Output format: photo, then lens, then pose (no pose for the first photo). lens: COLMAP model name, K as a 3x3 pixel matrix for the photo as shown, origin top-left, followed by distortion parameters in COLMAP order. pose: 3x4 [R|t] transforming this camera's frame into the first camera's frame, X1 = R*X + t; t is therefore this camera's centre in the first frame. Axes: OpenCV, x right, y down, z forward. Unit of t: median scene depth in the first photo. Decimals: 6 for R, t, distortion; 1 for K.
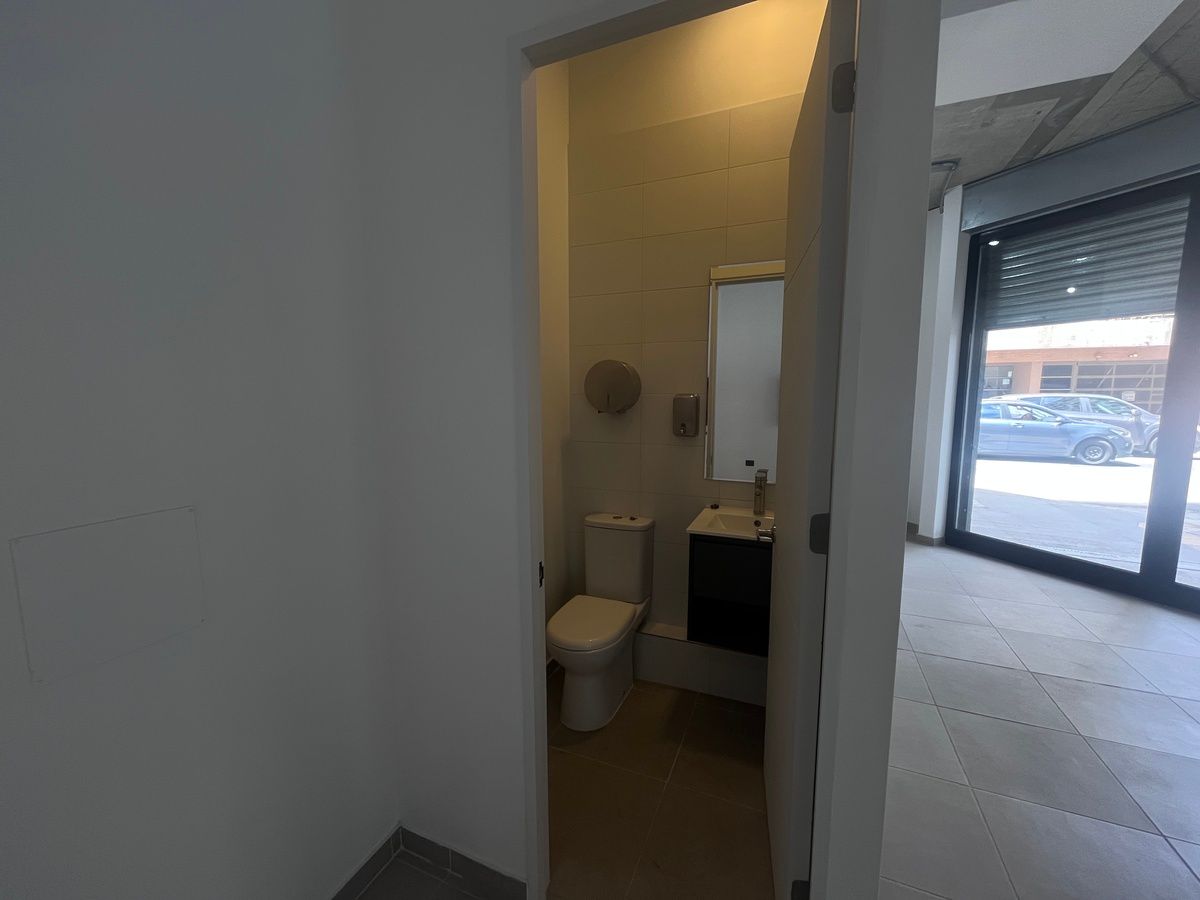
lens RADIAL K [[484.0, 0, 594.7], [0, 484.0, 450.4], [0, 0, 1]] dist [-0.000844, -0.001563]
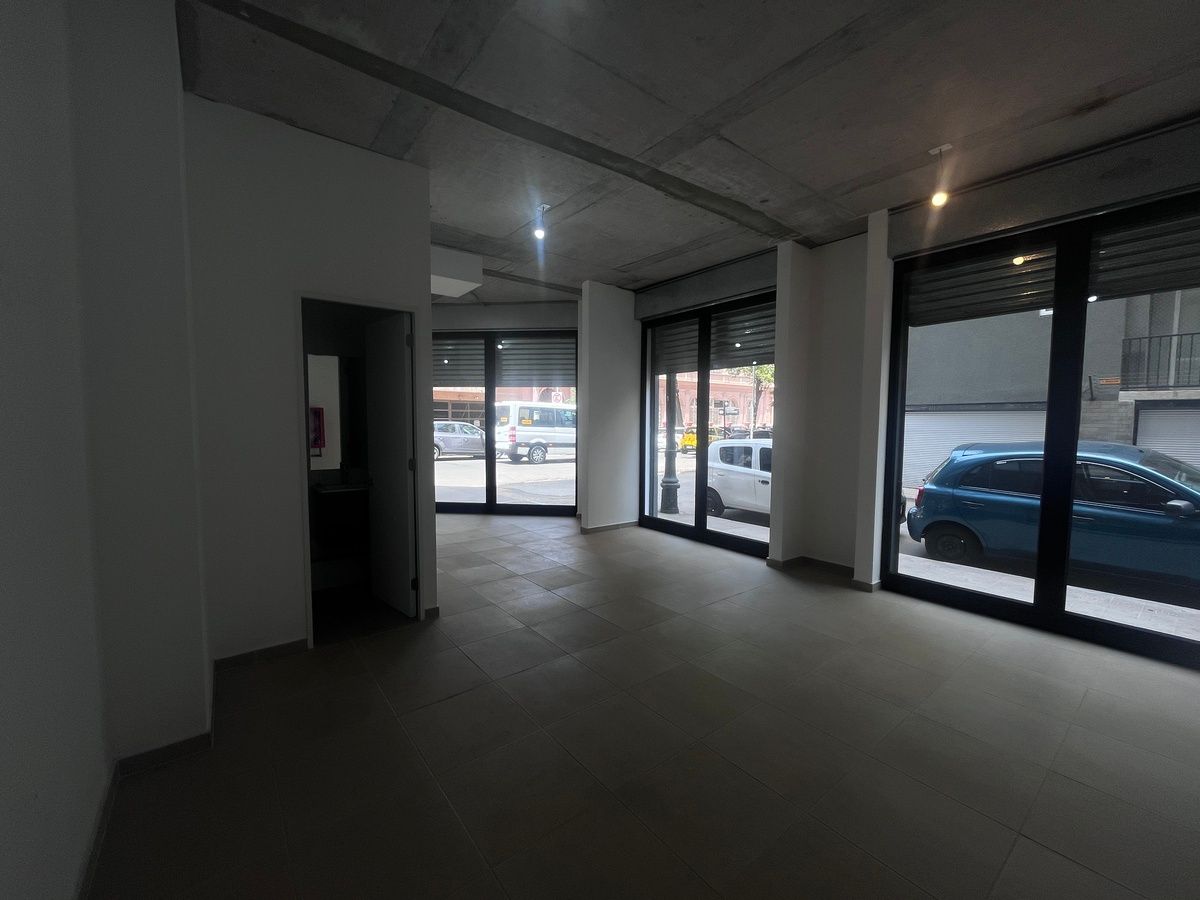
lens RADIAL K [[484.0, 0, 594.7], [0, 484.0, 450.4], [0, 0, 1]] dist [-0.000844, -0.001563]
pose [[0.480029, -0.047279, 0.875978, -0.263068], [0.096240, 0.995358, 0.000984, 0.030563], [-0.871958, 0.083832, 0.482351, -0.246822]]
